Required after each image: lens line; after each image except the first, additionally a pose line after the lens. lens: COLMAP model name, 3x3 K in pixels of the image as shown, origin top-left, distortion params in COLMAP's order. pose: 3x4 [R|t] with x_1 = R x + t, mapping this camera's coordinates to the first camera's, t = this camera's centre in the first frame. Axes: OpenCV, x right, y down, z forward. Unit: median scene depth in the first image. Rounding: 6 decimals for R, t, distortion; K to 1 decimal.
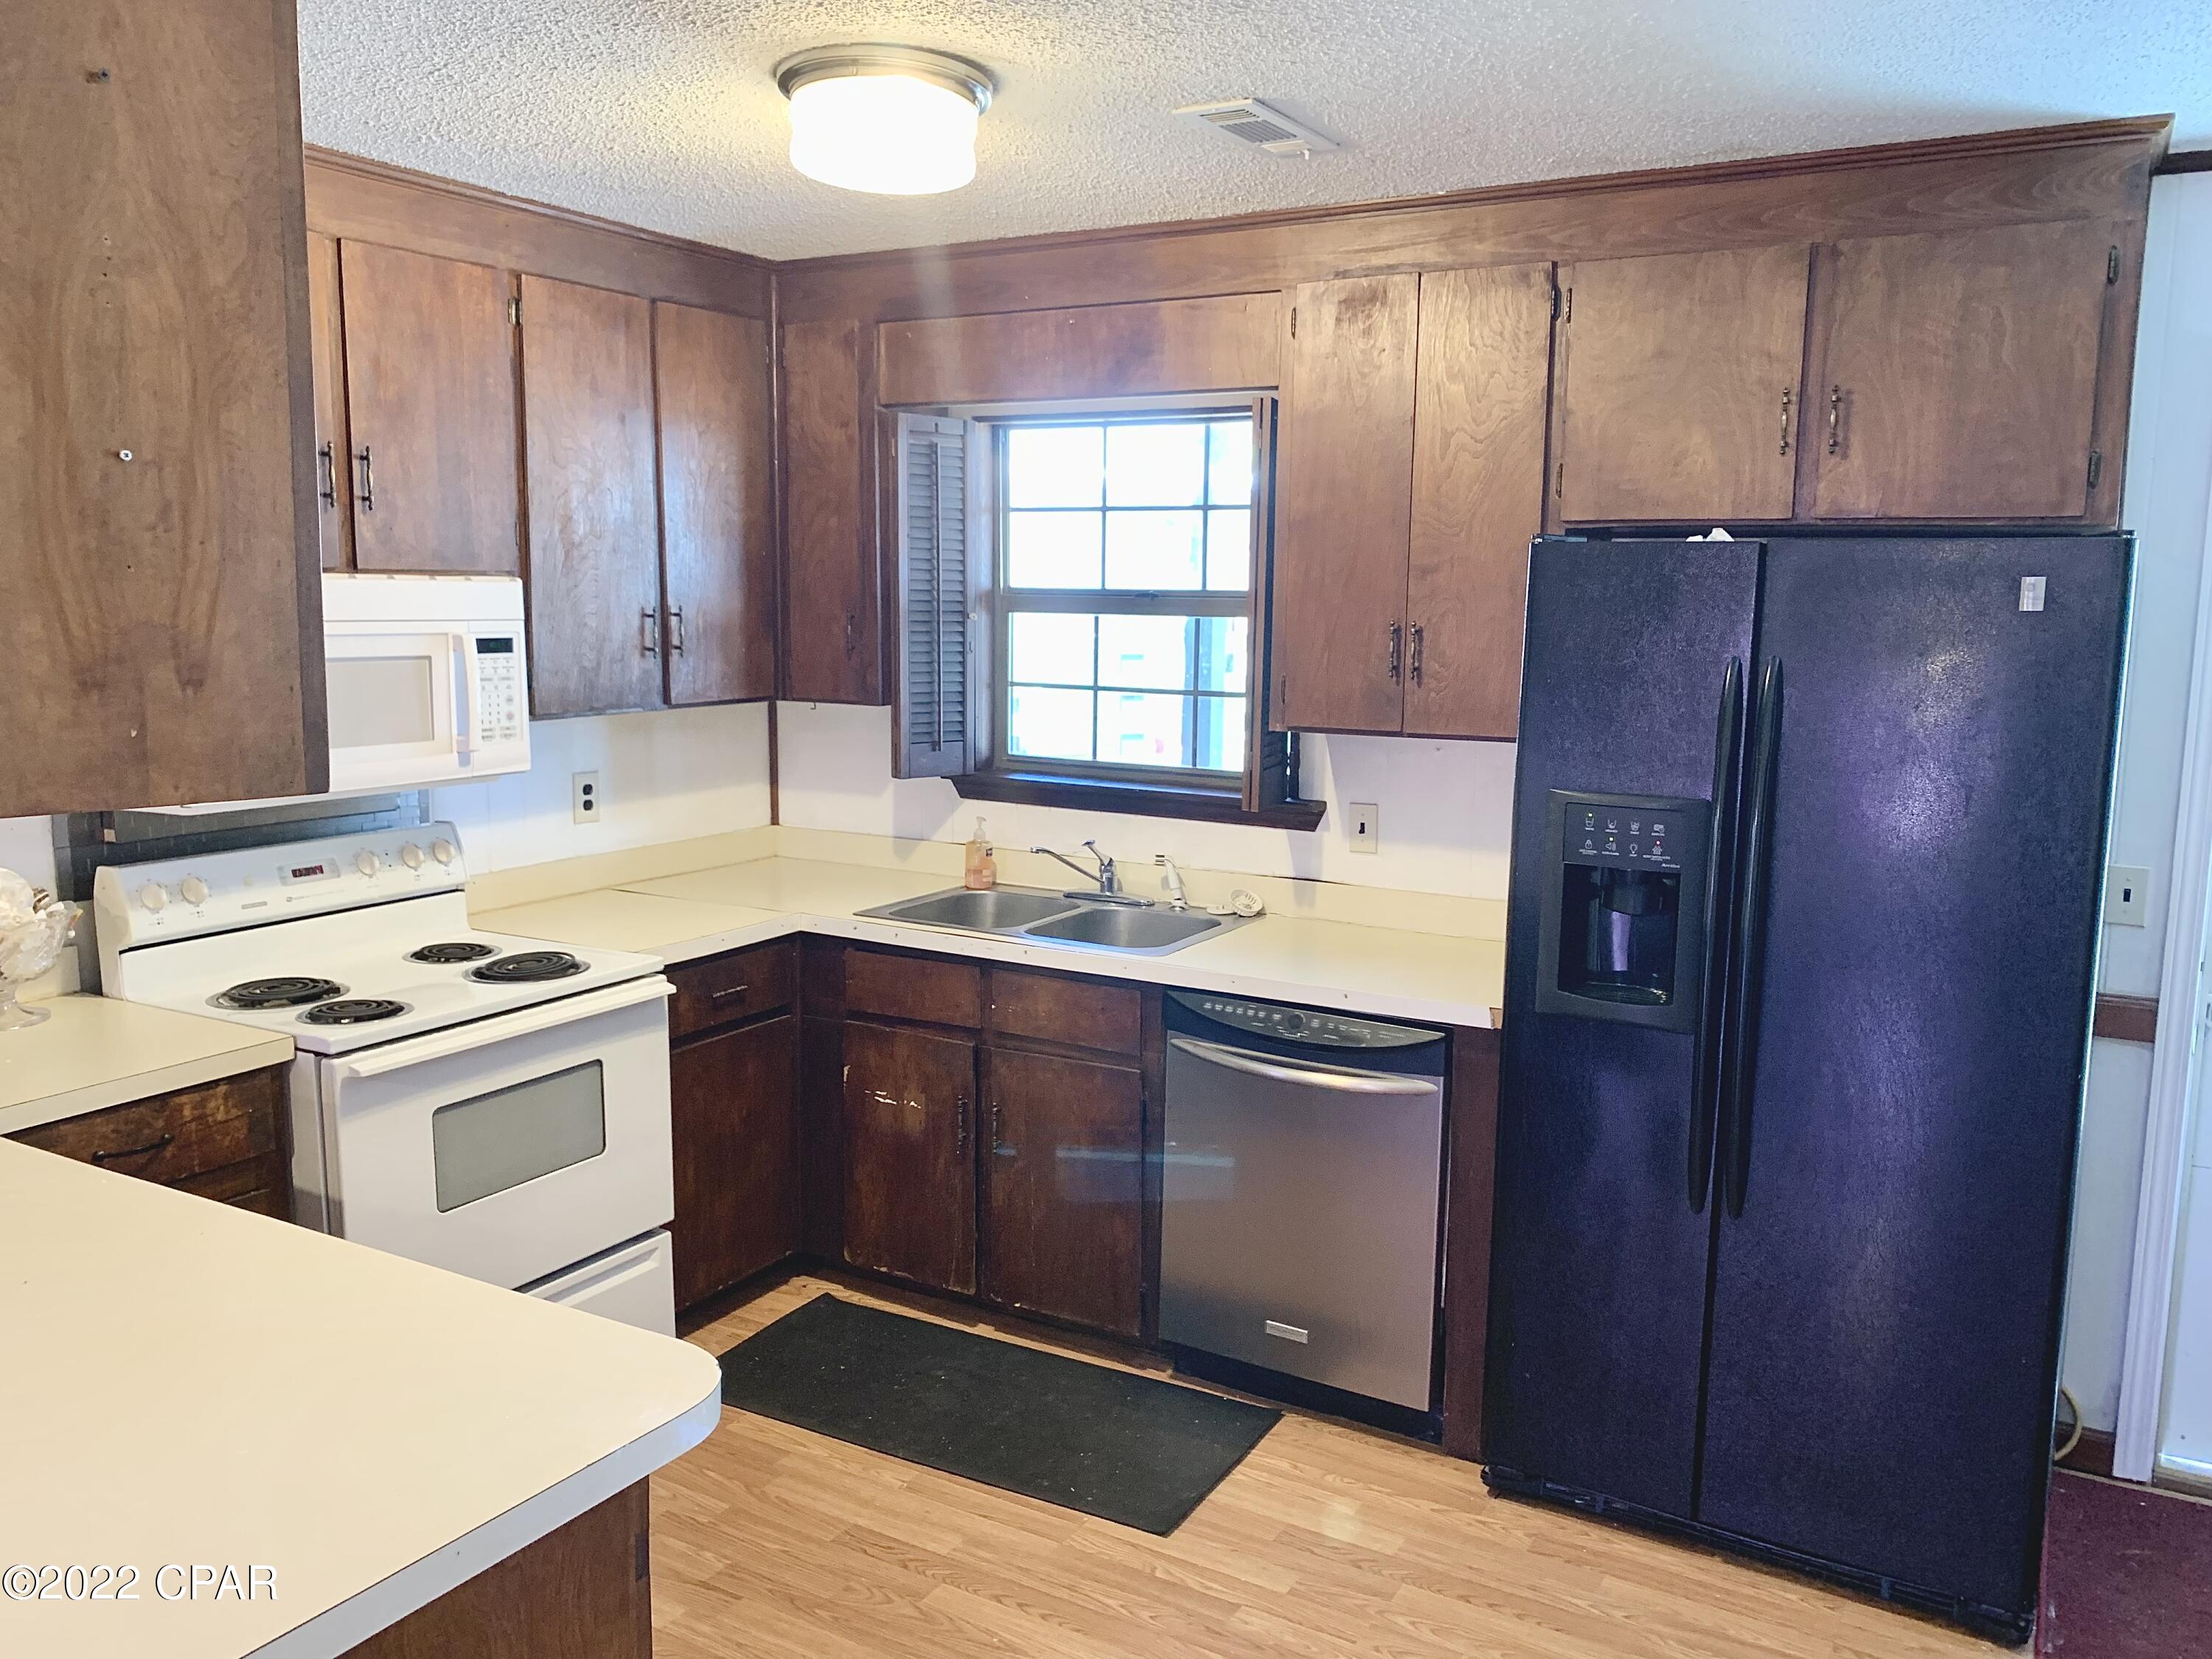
lens RADIAL K [[1661.4, 0, 1110.5], [0, 1661.4, 822.3], [0, 0, 1]] dist [0.035530, -0.037229]
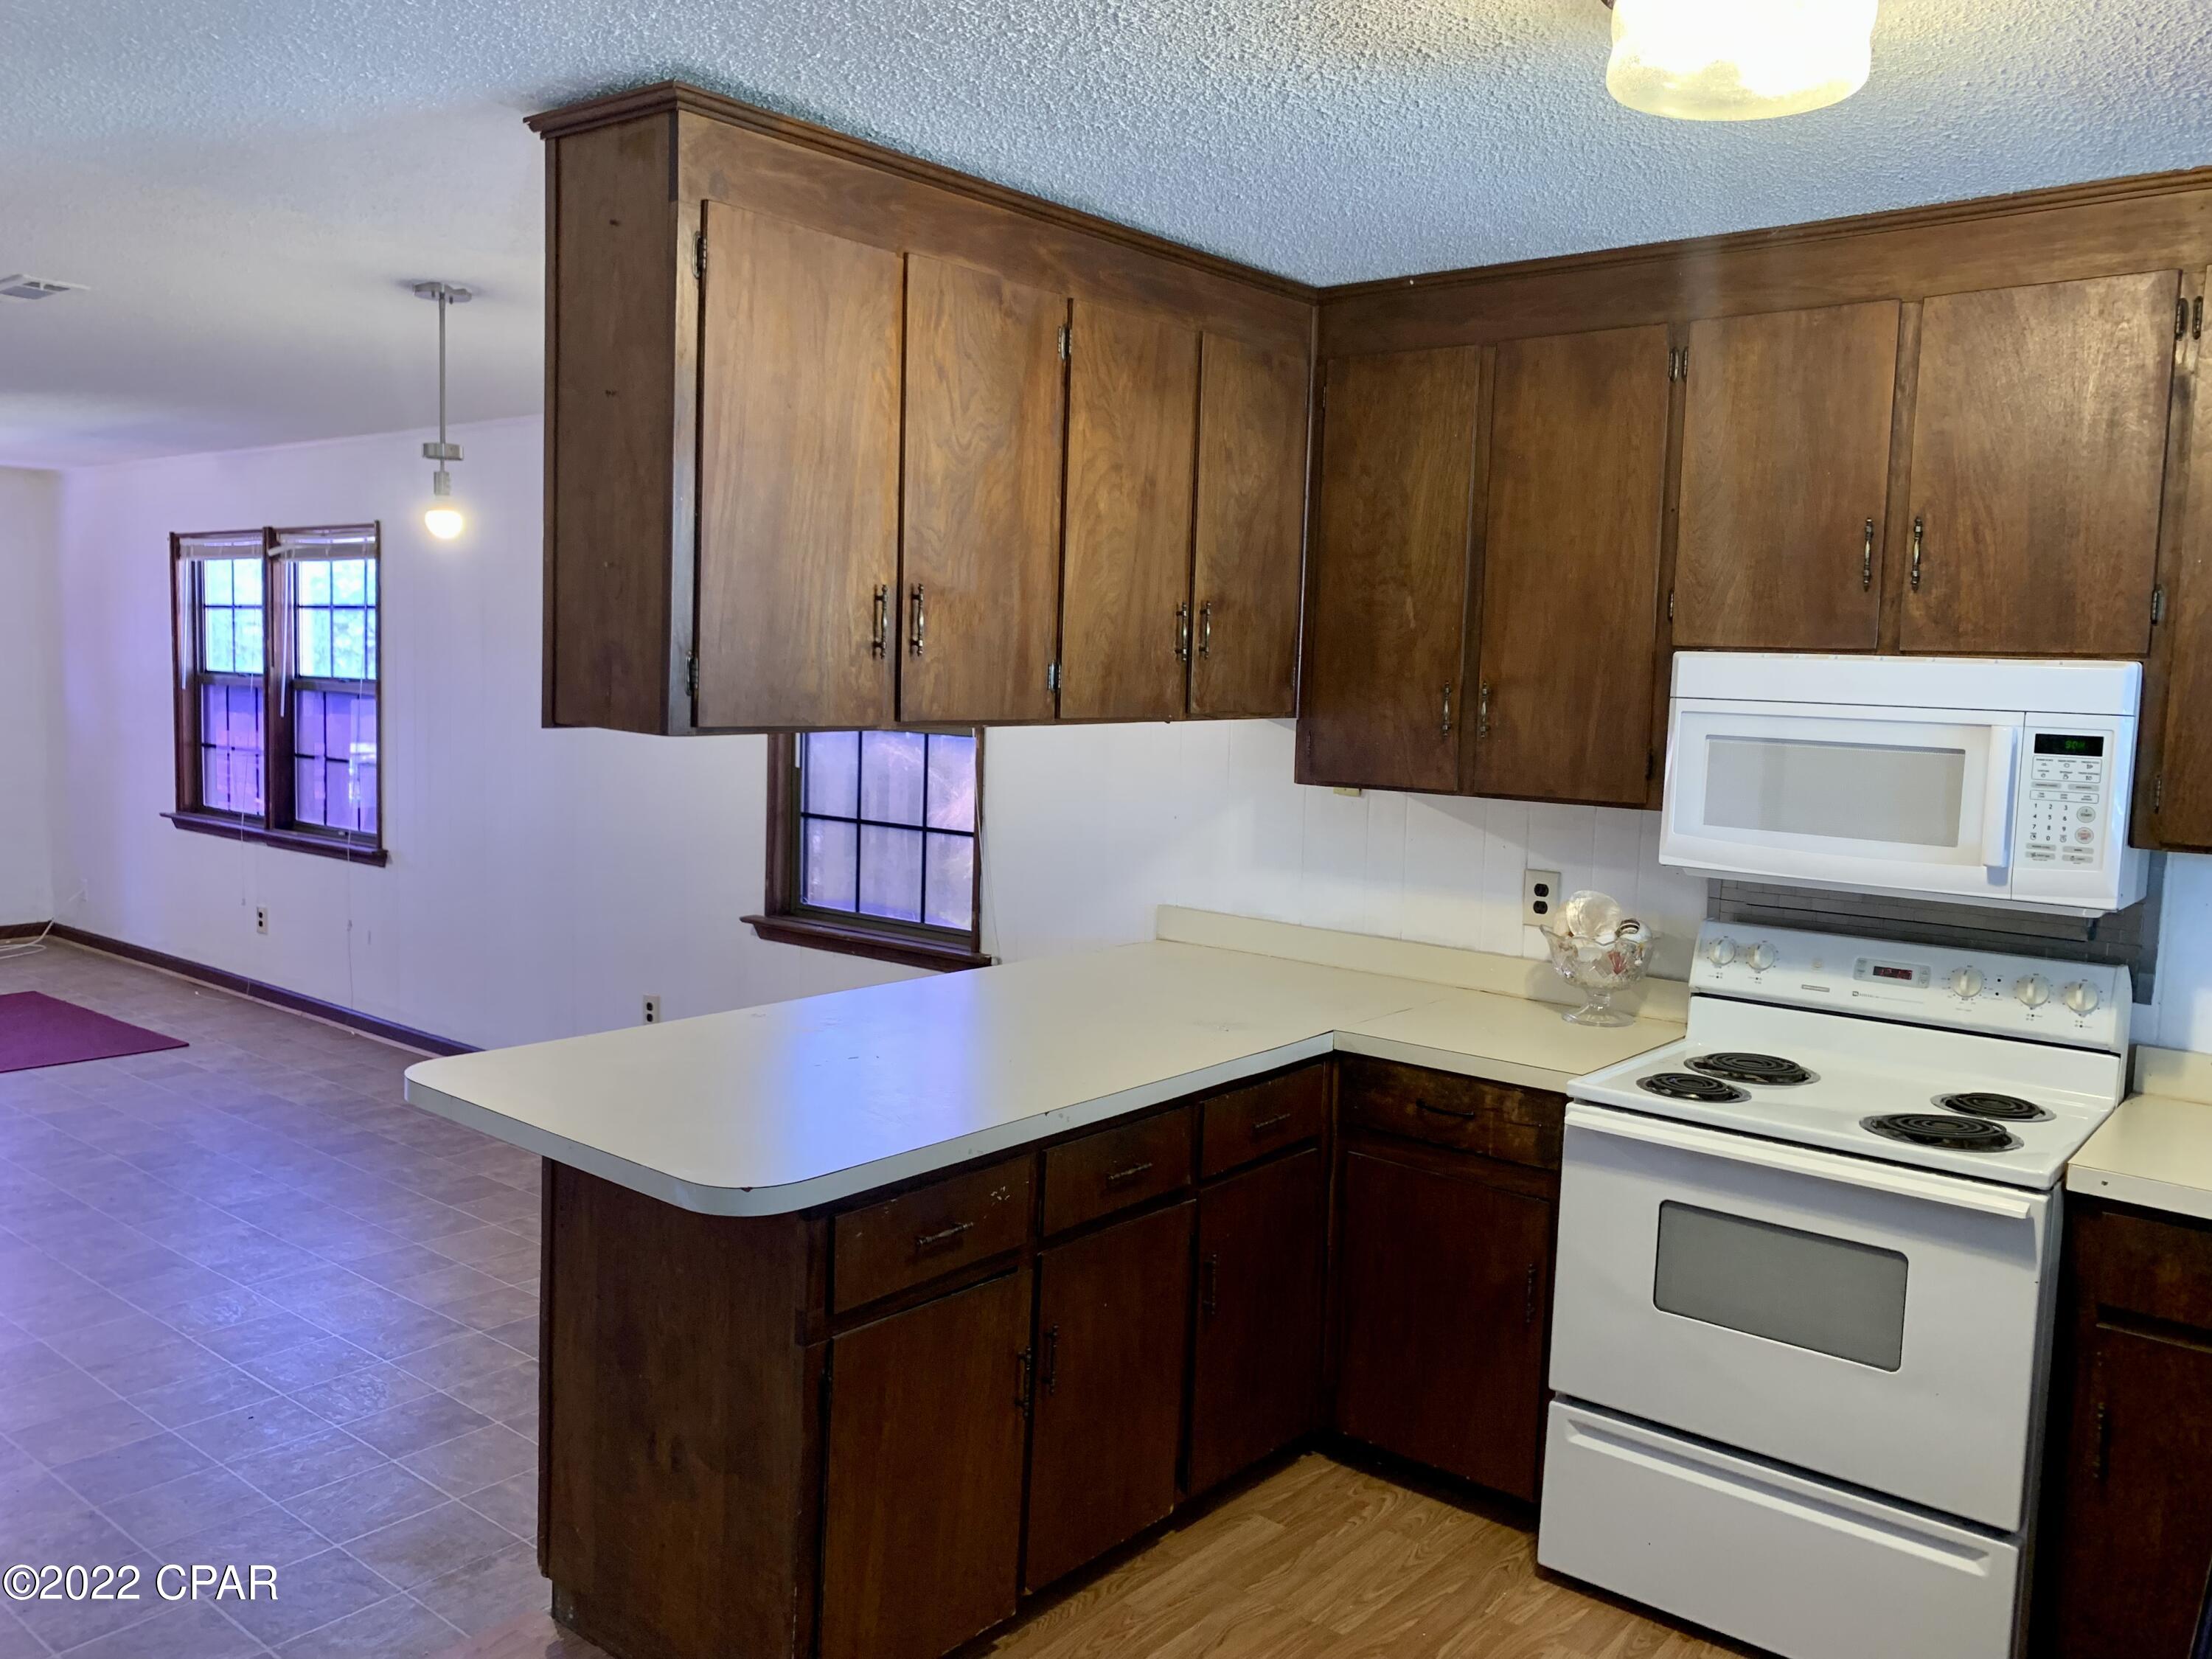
lens RADIAL K [[1661.4, 0, 1110.5], [0, 1661.4, 822.3], [0, 0, 1]] dist [0.035530, -0.037229]
pose [[-0.129255, 0.080651, -0.988326, 0.513283], [-0.167842, 0.980526, 0.101966, -0.077586], [0.977304, 0.179062, -0.113201, 0.676802]]
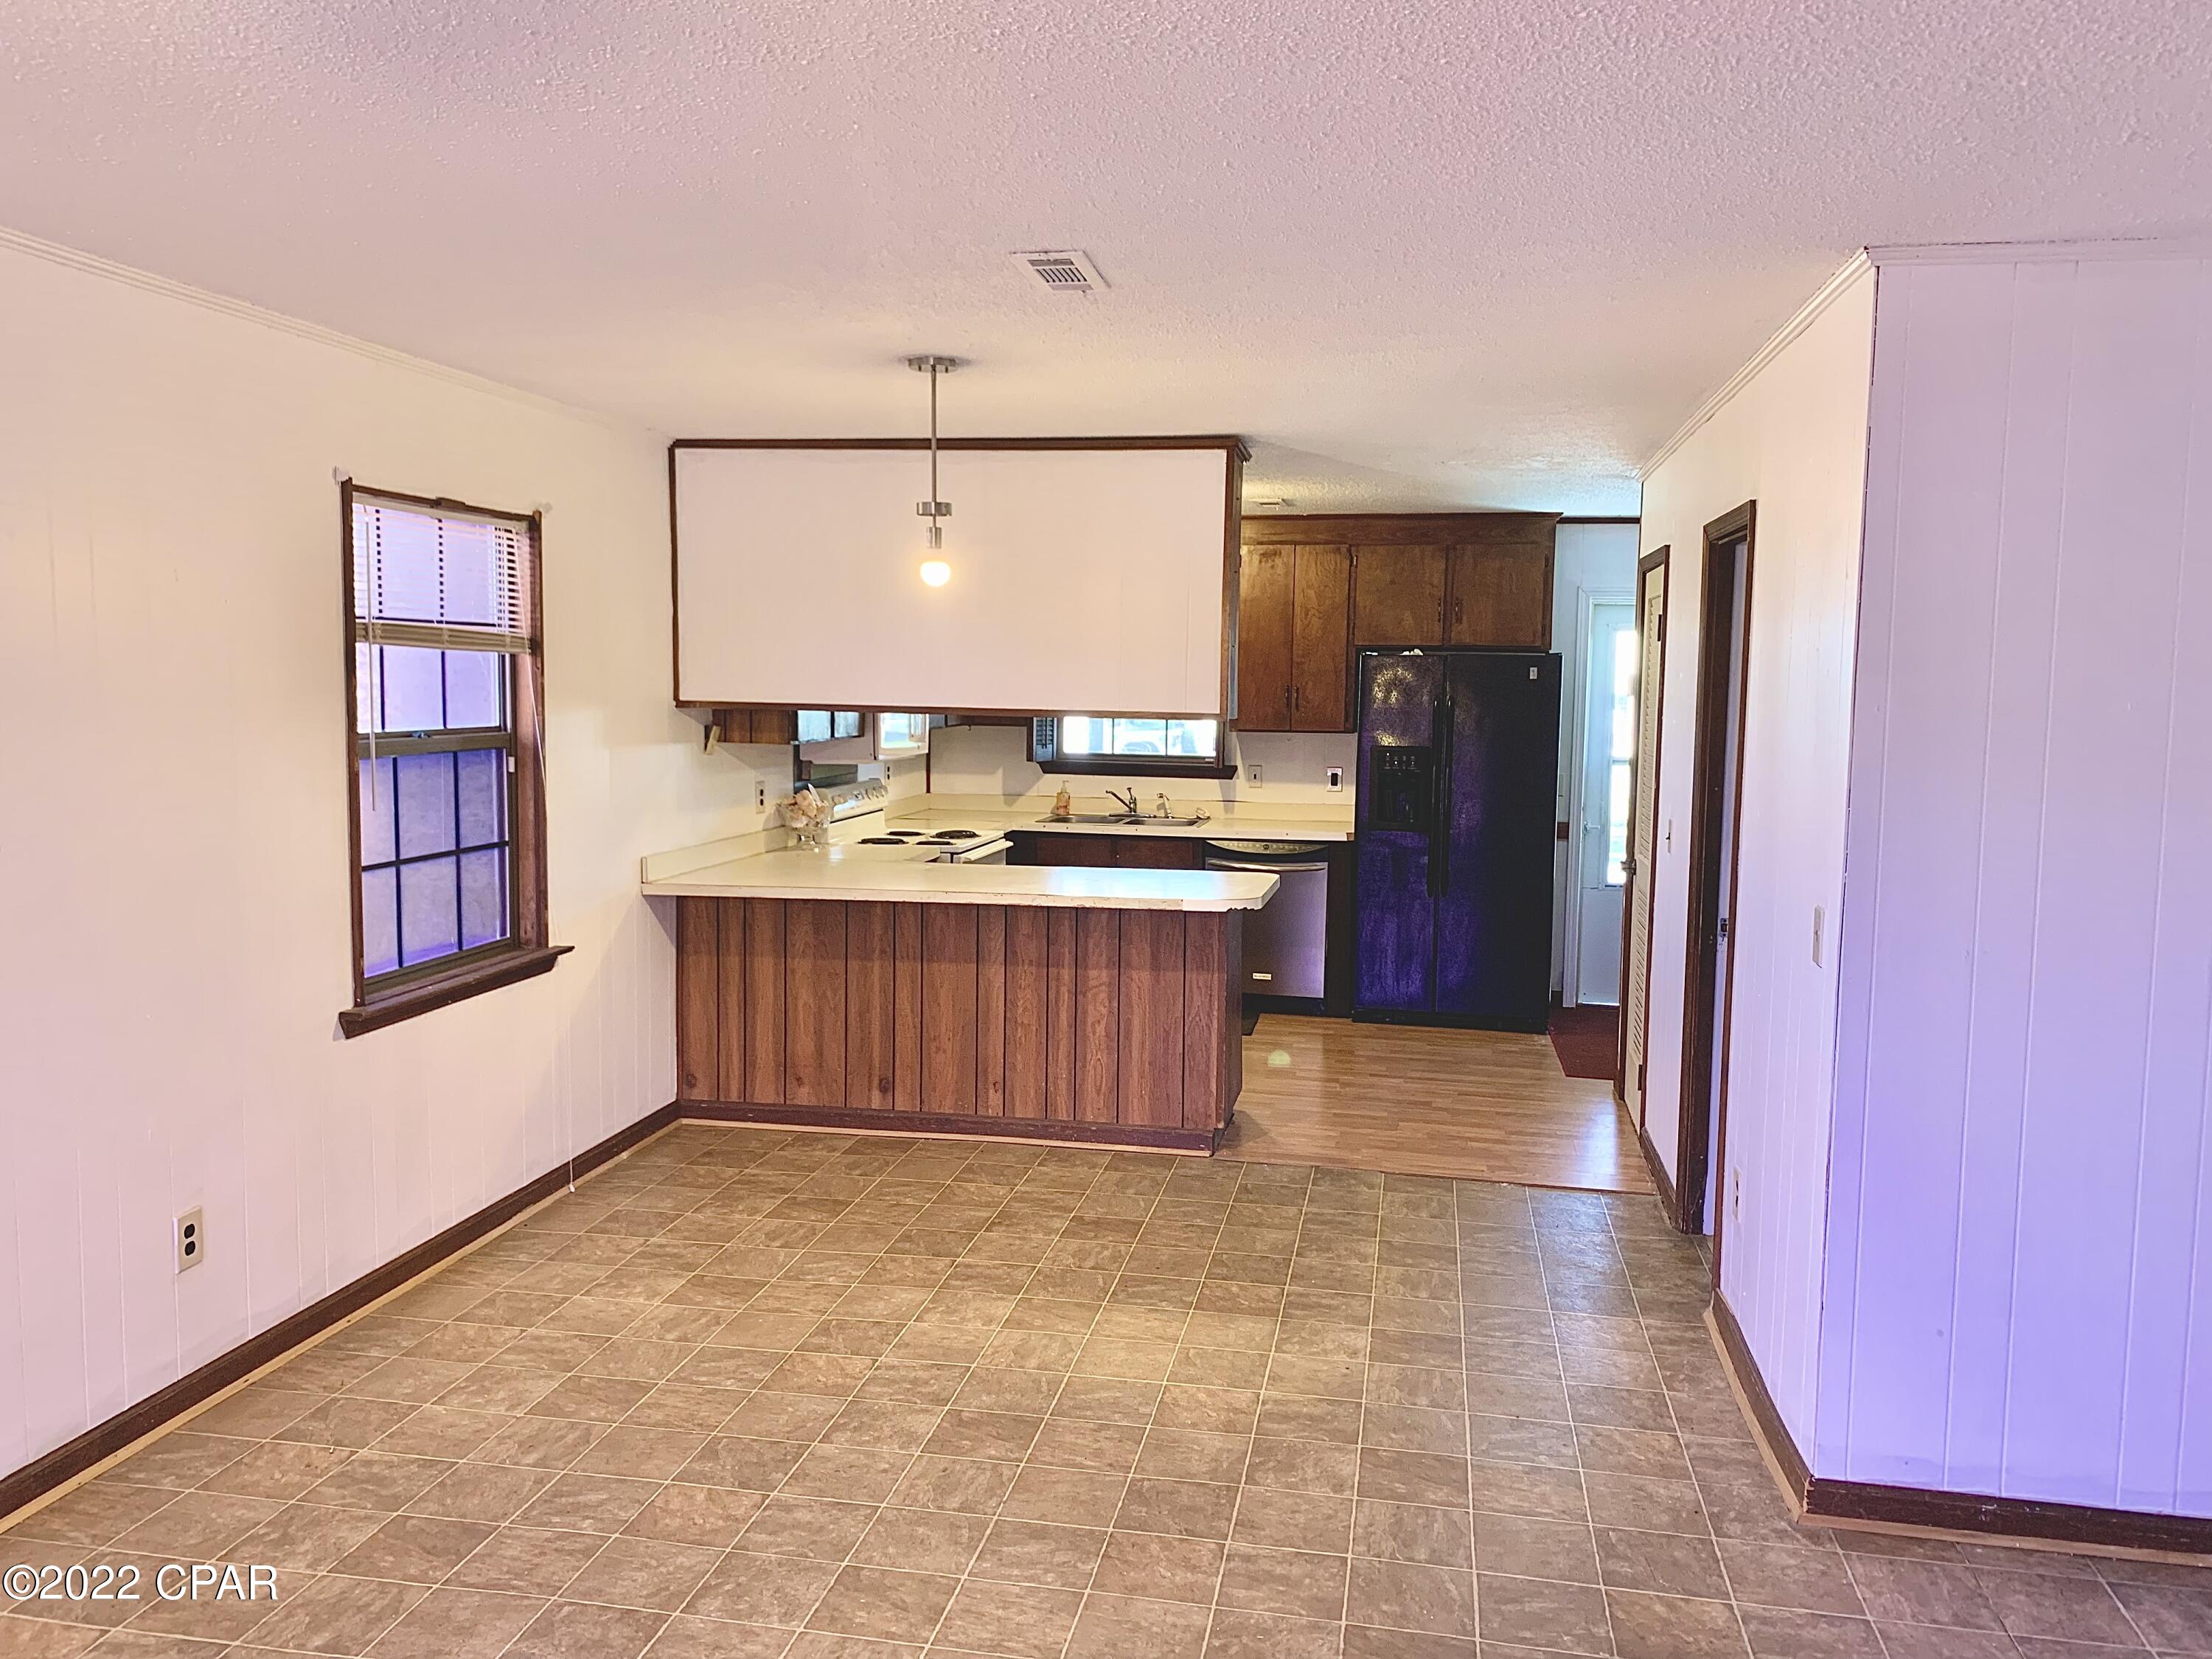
lens RADIAL K [[1634.2, 0, 1035.6], [0, 1634.2, 827.5], [0, 0, 1]] dist [0.081383, -0.001150]
pose [[0.954969, -0.026646, 0.295508, -0.899711], [0.039342, 0.998537, -0.037101, 0.162666], [-0.294087, 0.047056, 0.954620, -1.174774]]
